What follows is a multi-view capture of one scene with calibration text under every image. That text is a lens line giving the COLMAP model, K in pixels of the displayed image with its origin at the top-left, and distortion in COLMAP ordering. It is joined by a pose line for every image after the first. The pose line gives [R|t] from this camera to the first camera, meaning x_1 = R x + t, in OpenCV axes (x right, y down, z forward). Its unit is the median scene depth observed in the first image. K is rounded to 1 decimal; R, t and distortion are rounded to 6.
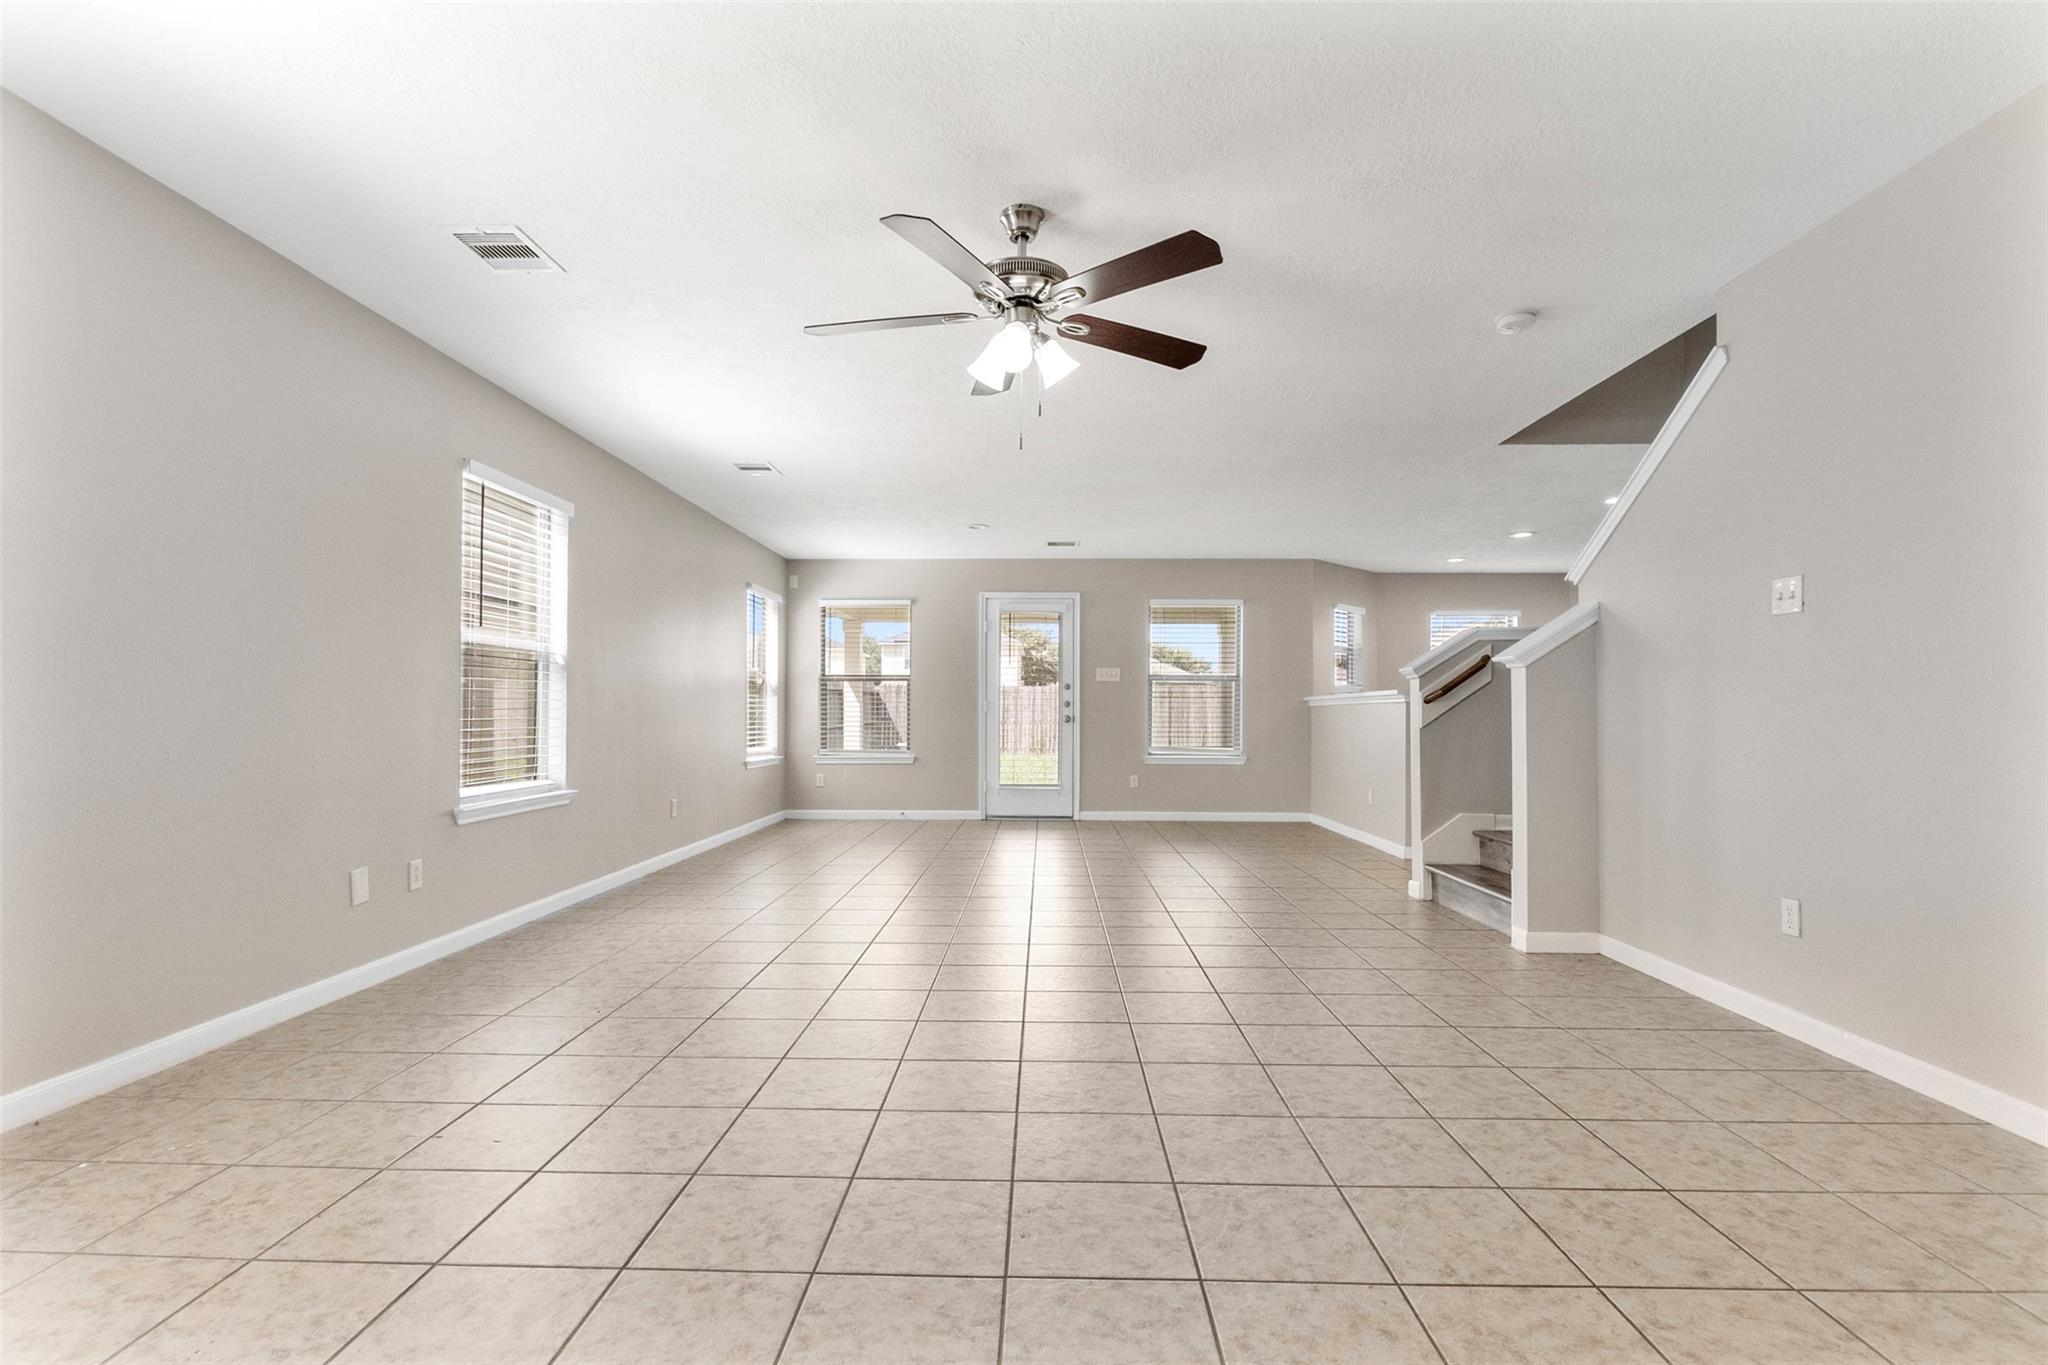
lens RADIAL K [[942.0, 0, 1026.6], [0, 942.0, 703.6], [0, 0, 1]] dist [-0.006427, 0.000180]
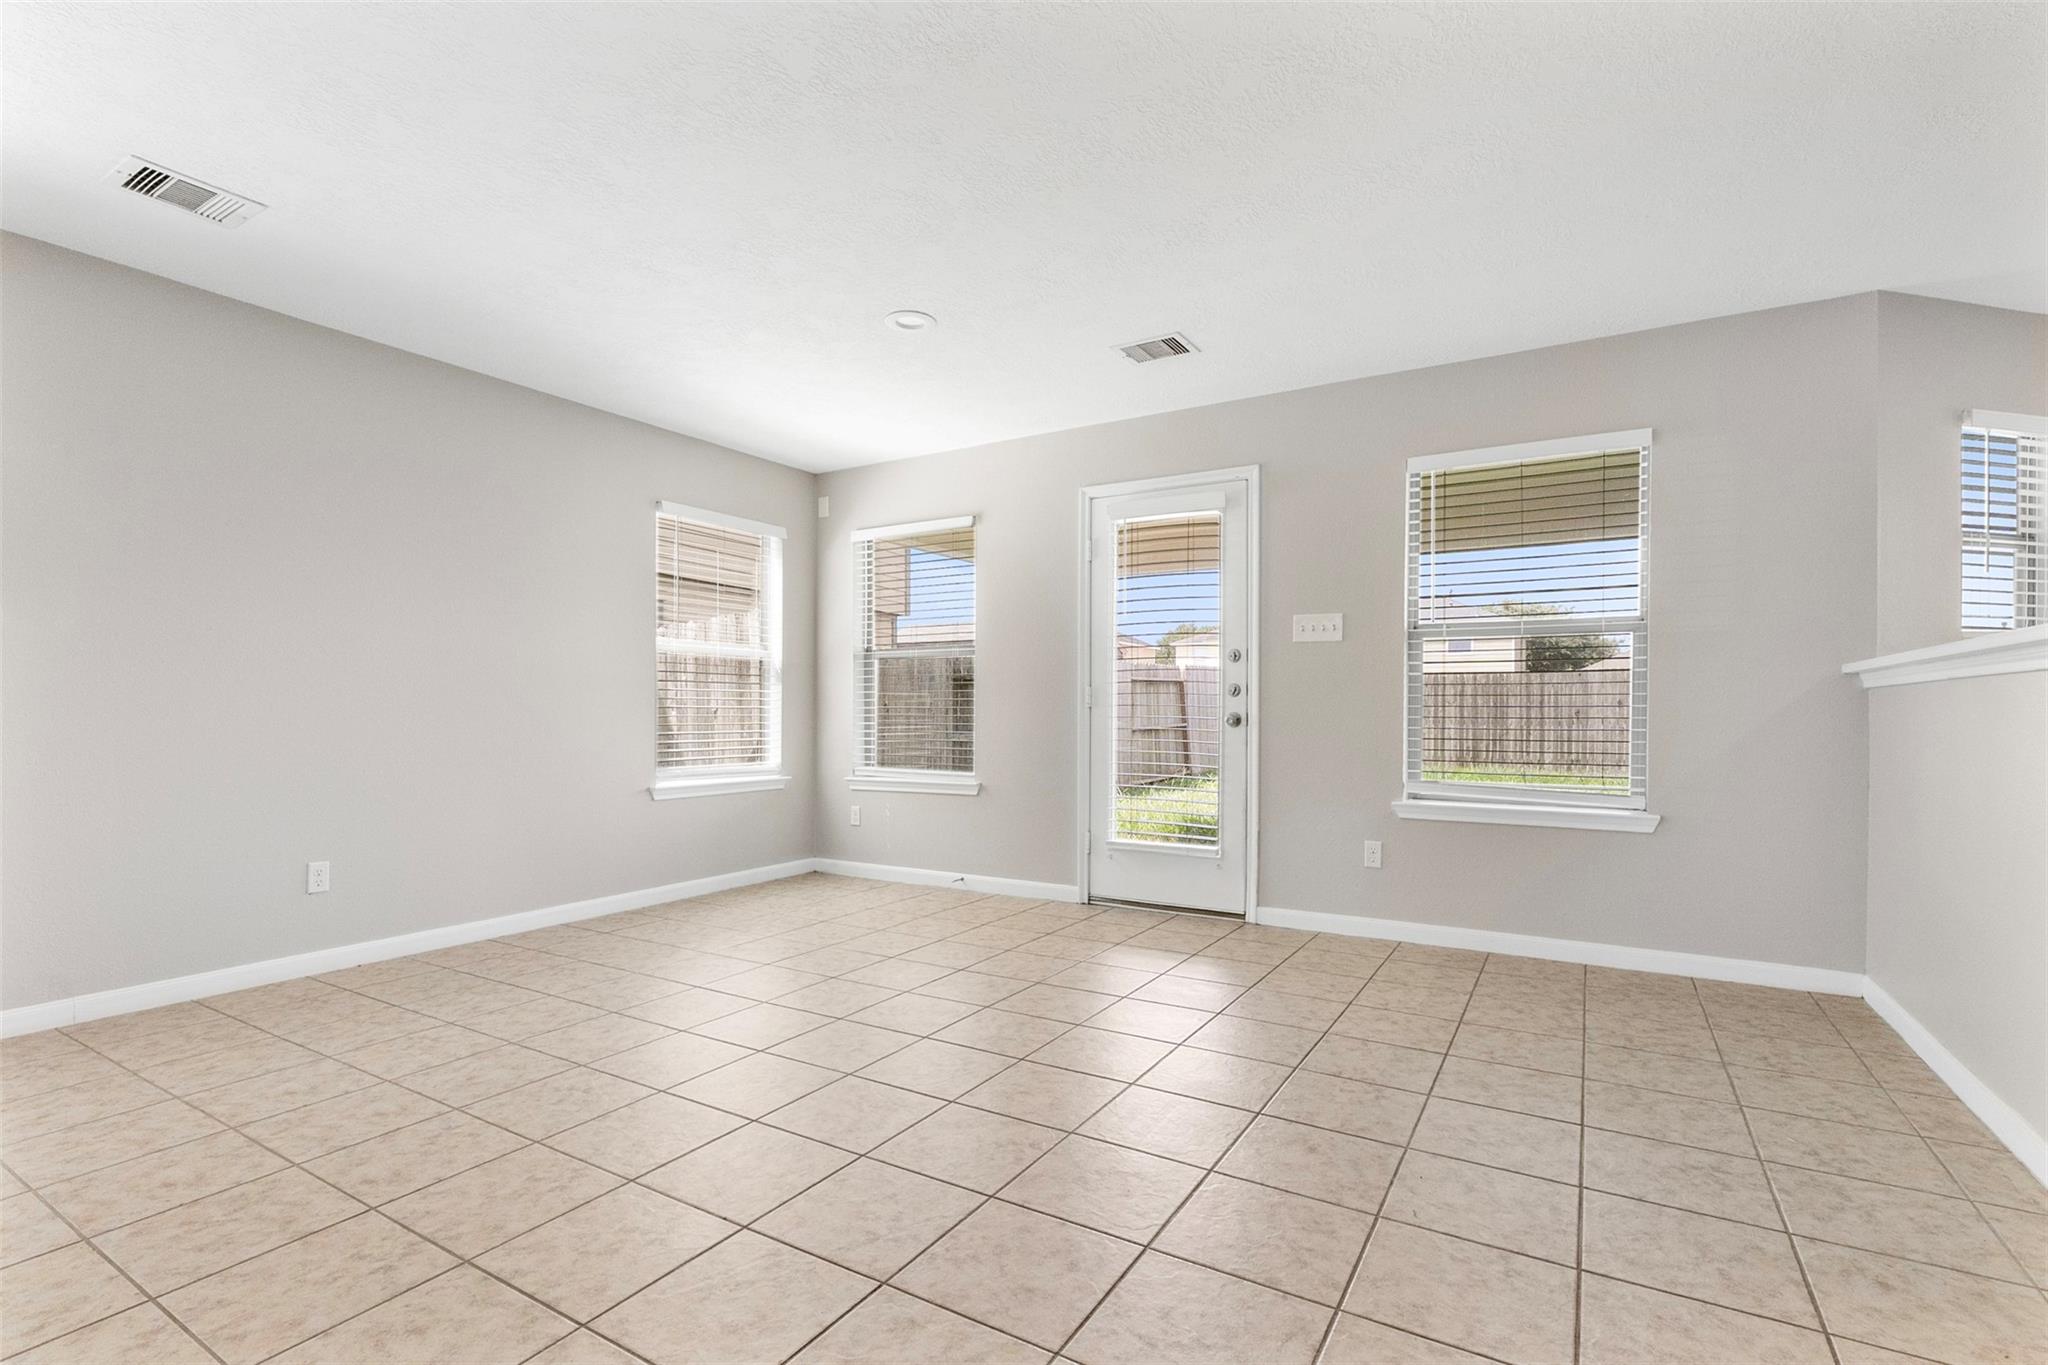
lens RADIAL K [[942.0, 0, 1015.5], [0, 942.0, 722.7], [0, 0, 1]] dist [-0.006427, 0.000180]
pose [[0.866070, 0.003969, -0.499906, 0.194891], [0.008351, 0.999714, 0.022405, 0.005467], [0.499852, -0.023579, 0.865790, 0.509873]]
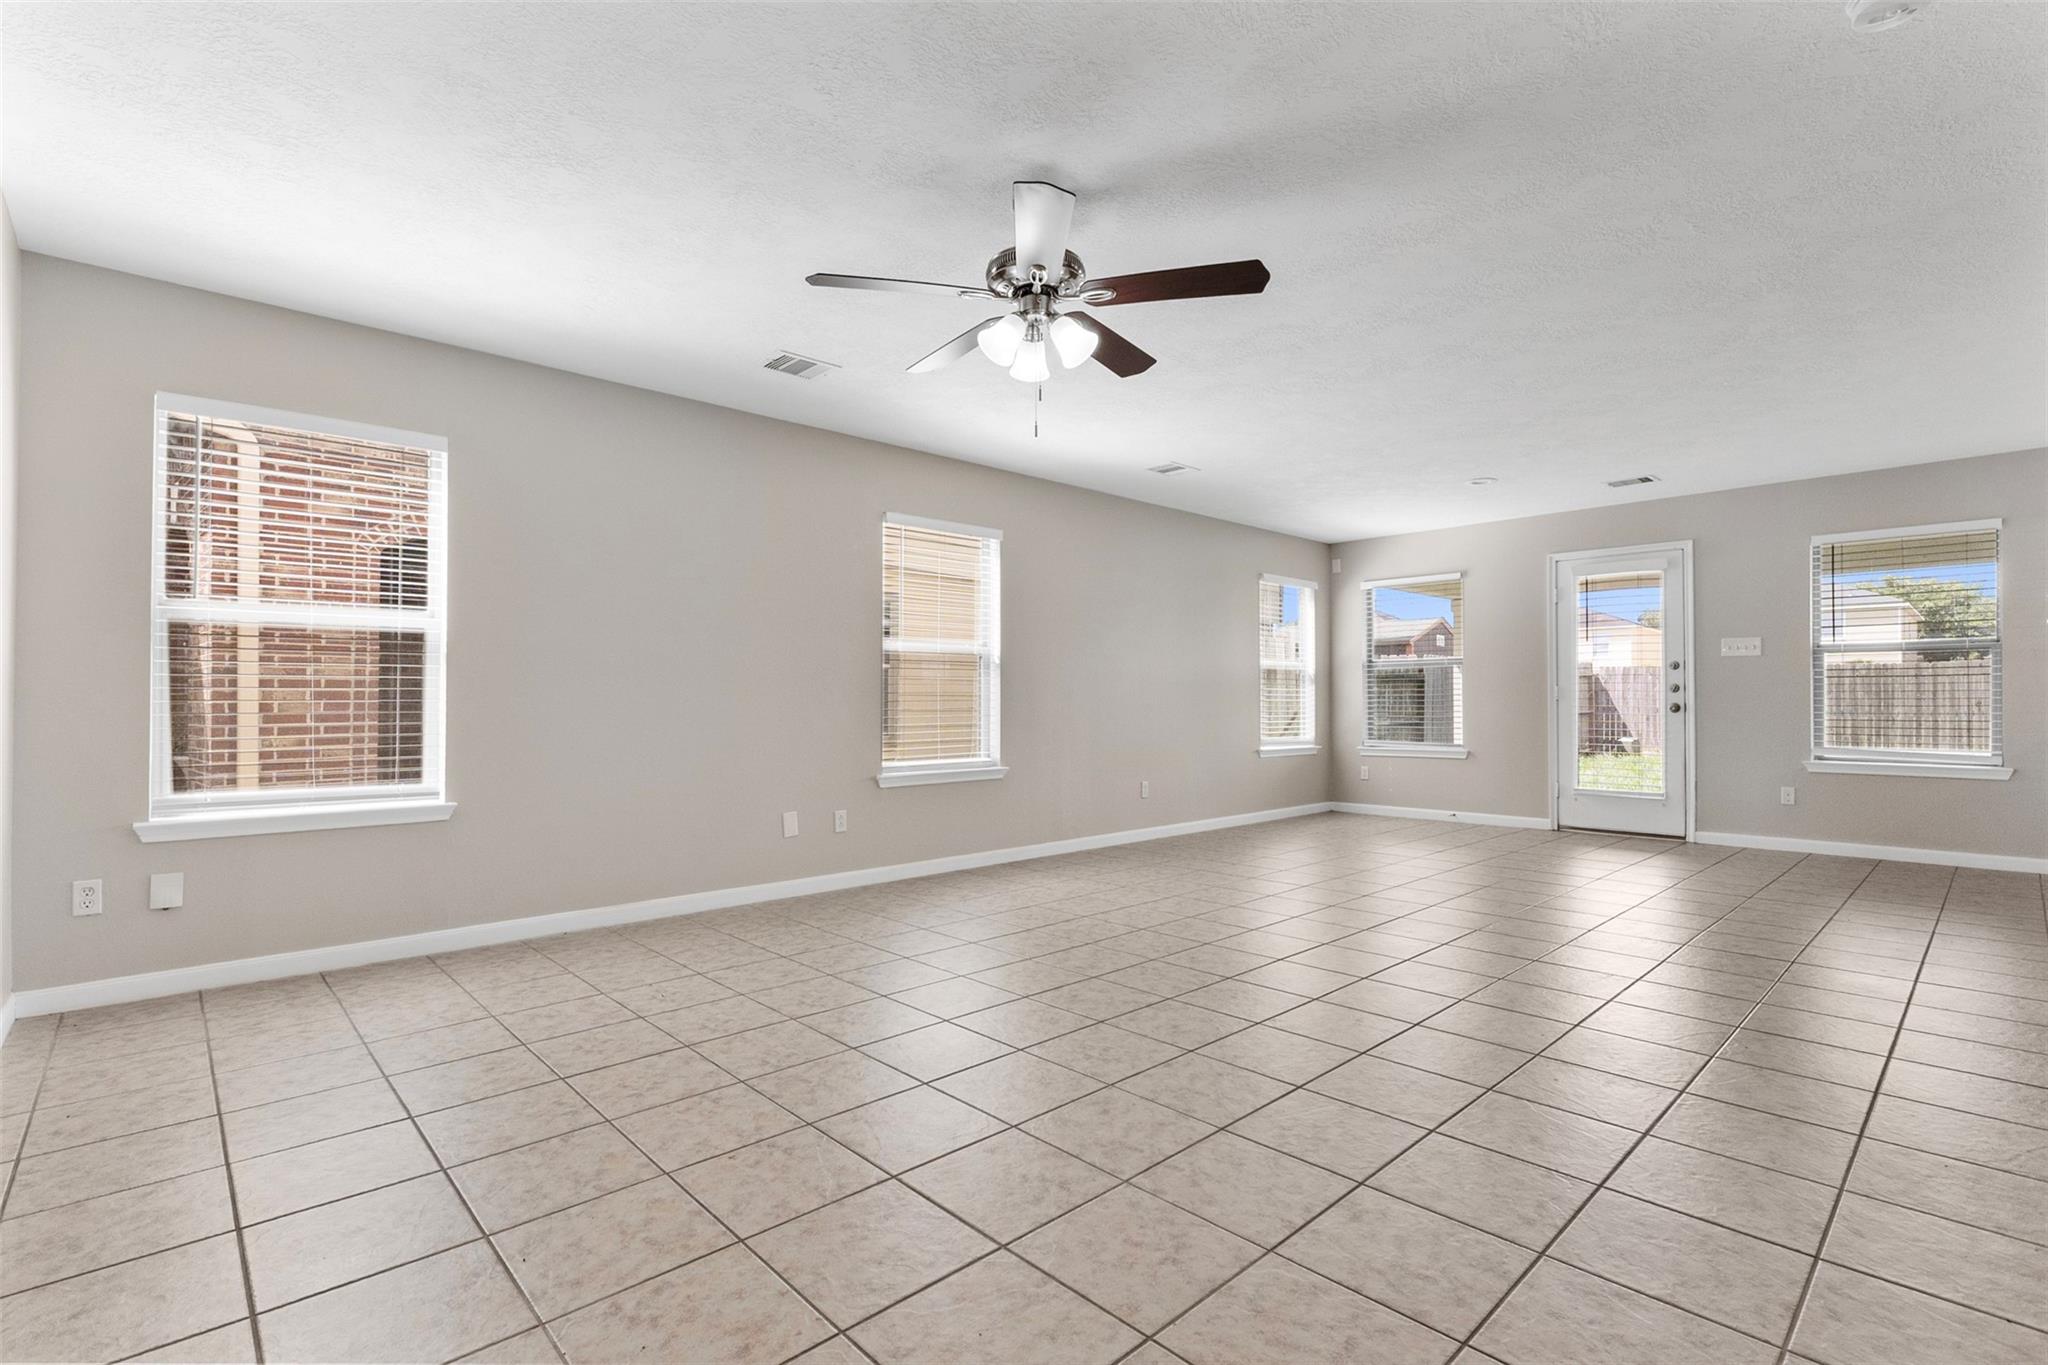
lens RADIAL K [[942.0, 0, 1014.2], [0, 942.0, 694.0], [0, 0, 1]] dist [-0.006427, 0.000180]
pose [[0.698597, -0.010795, -0.715434, 0.214527], [0.012256, 0.999920, -0.003120, 0.000970], [0.715411, -0.006589, 0.698673, 0.089298]]
